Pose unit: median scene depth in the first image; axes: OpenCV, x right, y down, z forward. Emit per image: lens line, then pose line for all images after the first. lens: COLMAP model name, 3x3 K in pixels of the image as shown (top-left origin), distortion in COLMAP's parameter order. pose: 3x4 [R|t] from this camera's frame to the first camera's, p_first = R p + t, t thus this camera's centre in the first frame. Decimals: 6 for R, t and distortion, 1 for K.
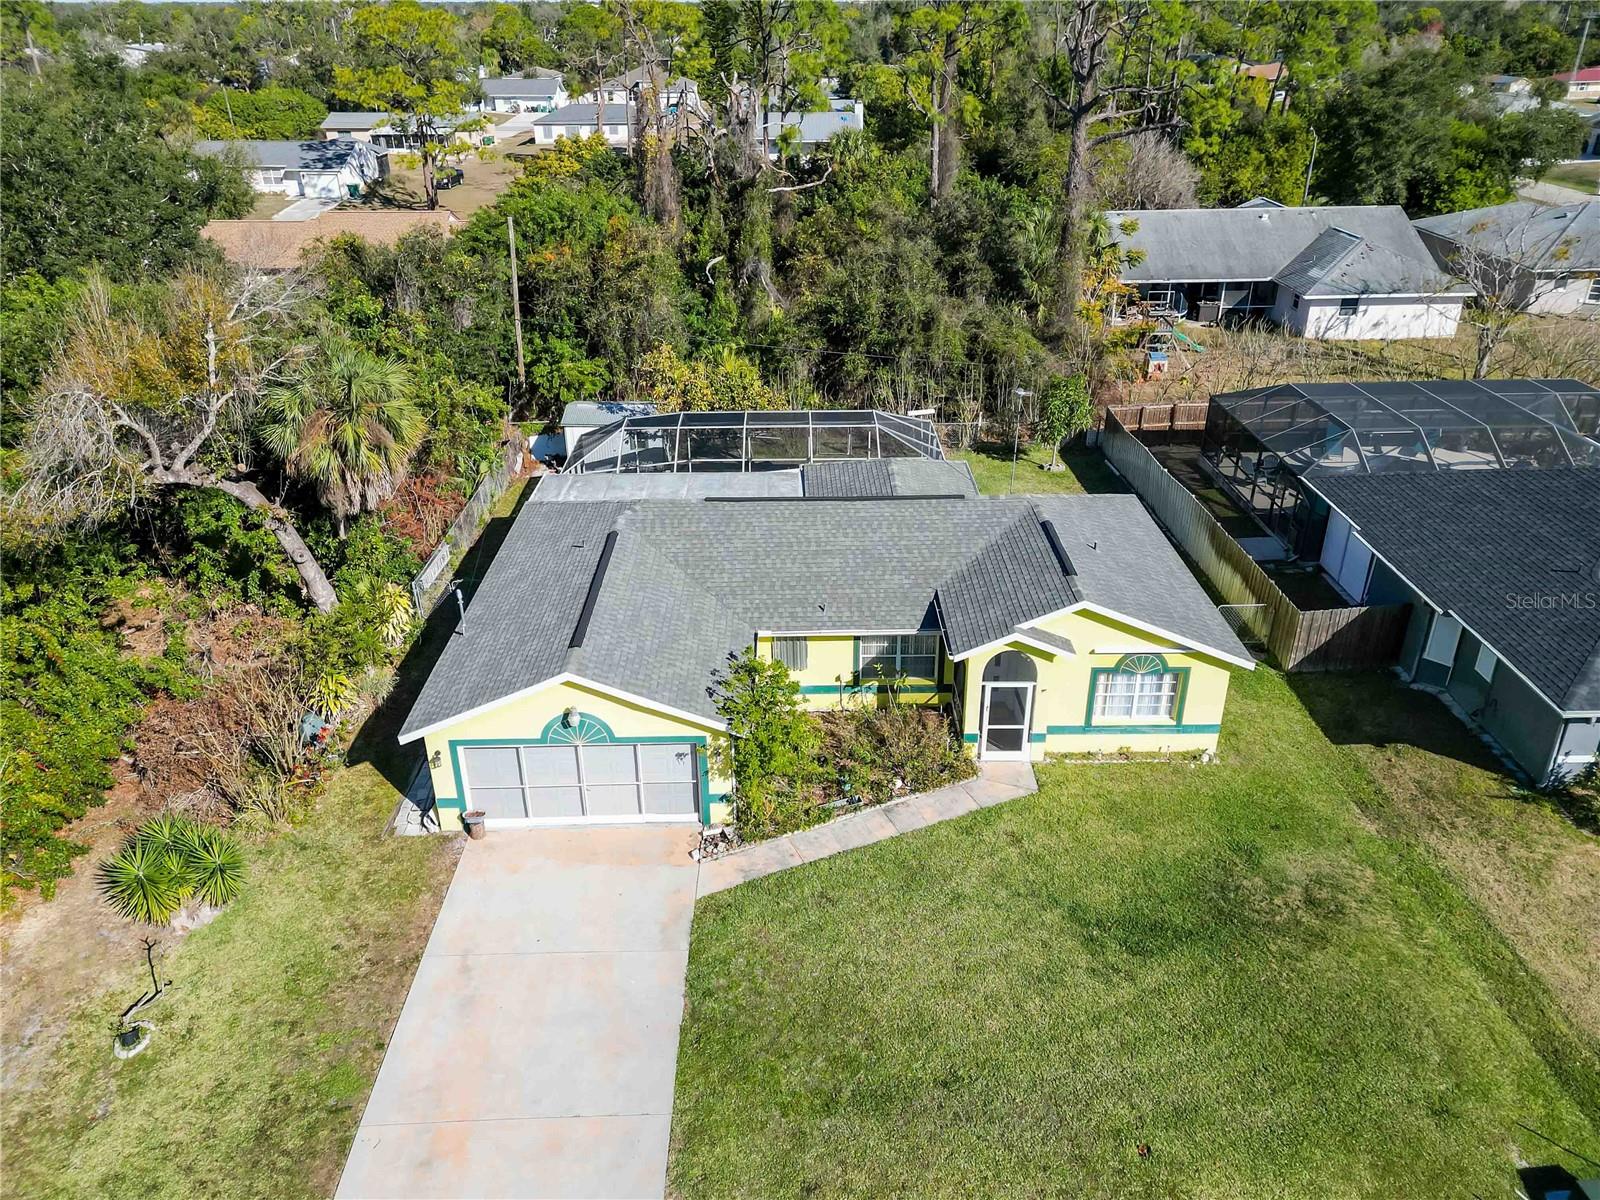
lens RADIAL K [[1152.5, 0, 800.0], [0, 1152.5, 600.0], [0, 0, 1]] dist [0.090190, -0.094445]
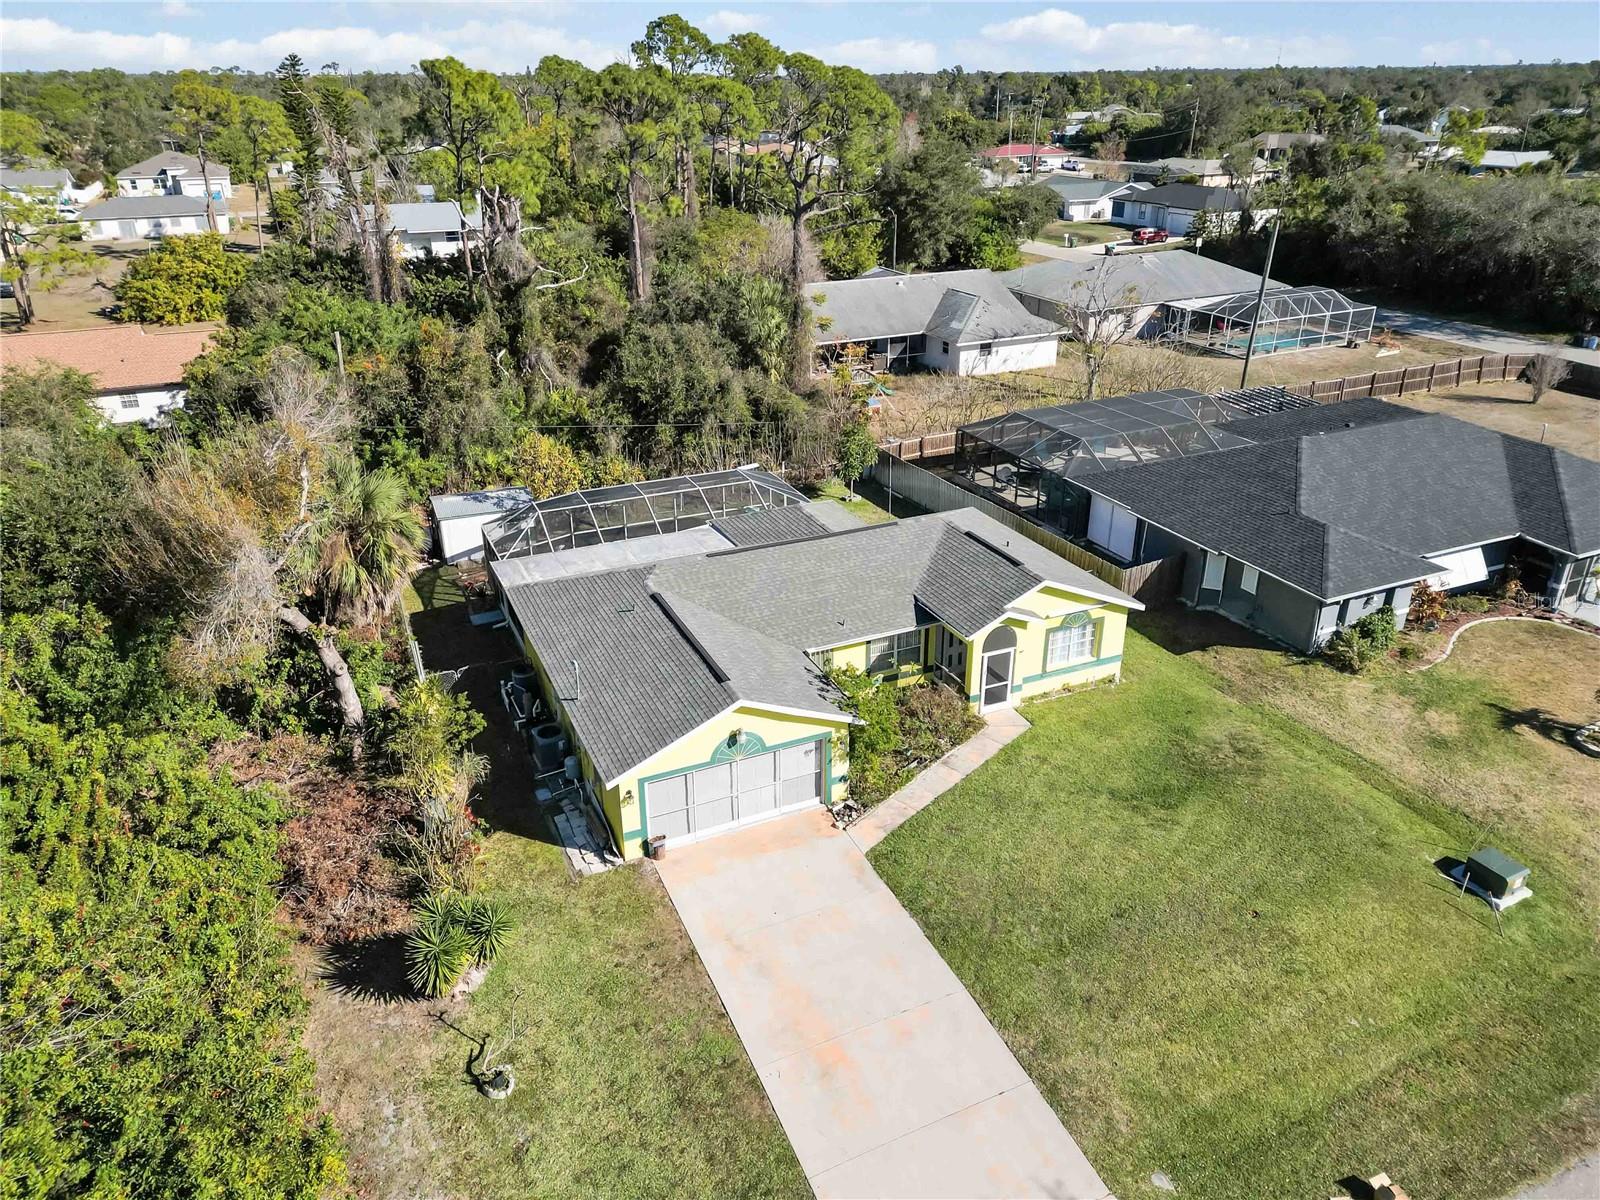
lens RADIAL K [[1116.4, 0, 800.5], [0, 1116.4, 589.4], [0, 0, 1]] dist [0.107437, -0.146482]
pose [[0.914802, -0.164020, 0.369100, -0.478485], [0.181539, 0.983298, -0.012982, -0.022445], [-0.360806, 0.078882, 0.929299, -0.127090]]
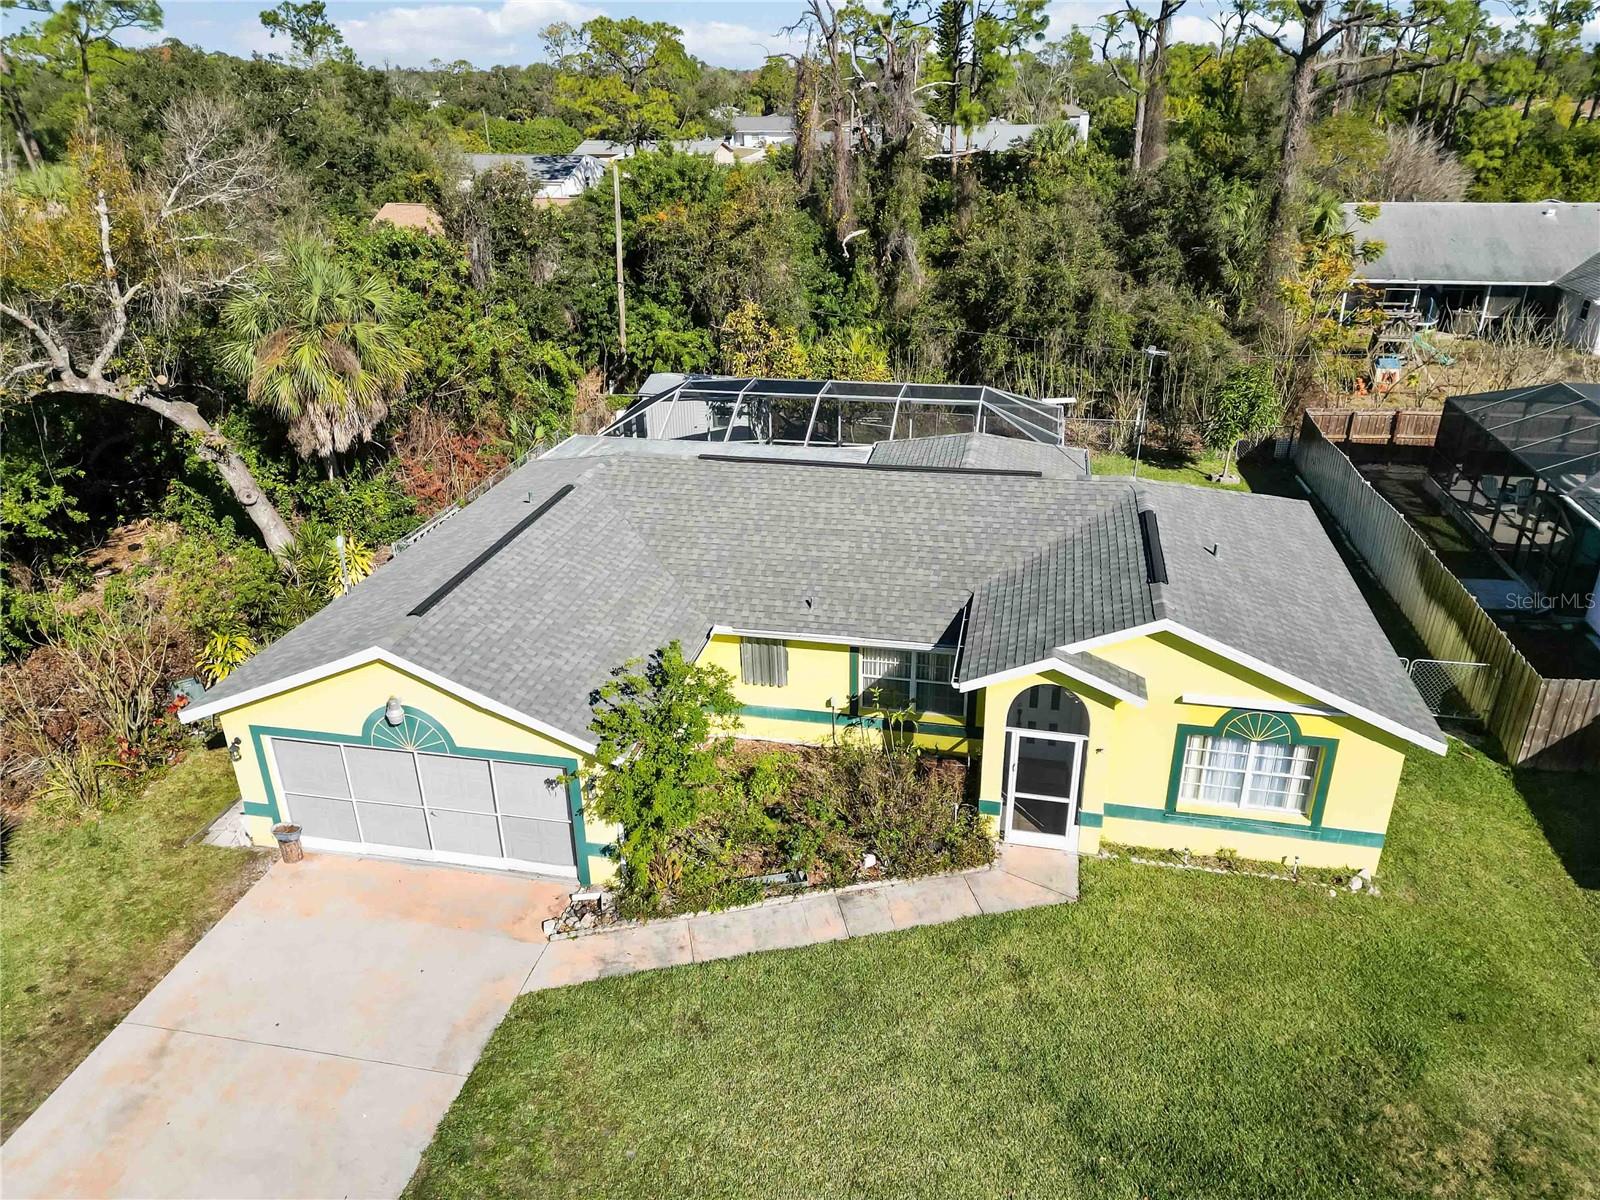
lens RADIAL K [[1116.1, 0, 800.0], [0, 1116.1, 600.0], [0, 0, 1]] dist [0.067049, -0.051535]
pose [[0.976743, 0.086659, -0.196122, 0.155076], [-0.092970, 0.995399, -0.023188, 0.022194], [0.193210, 0.040882, 0.980305, 0.314829]]
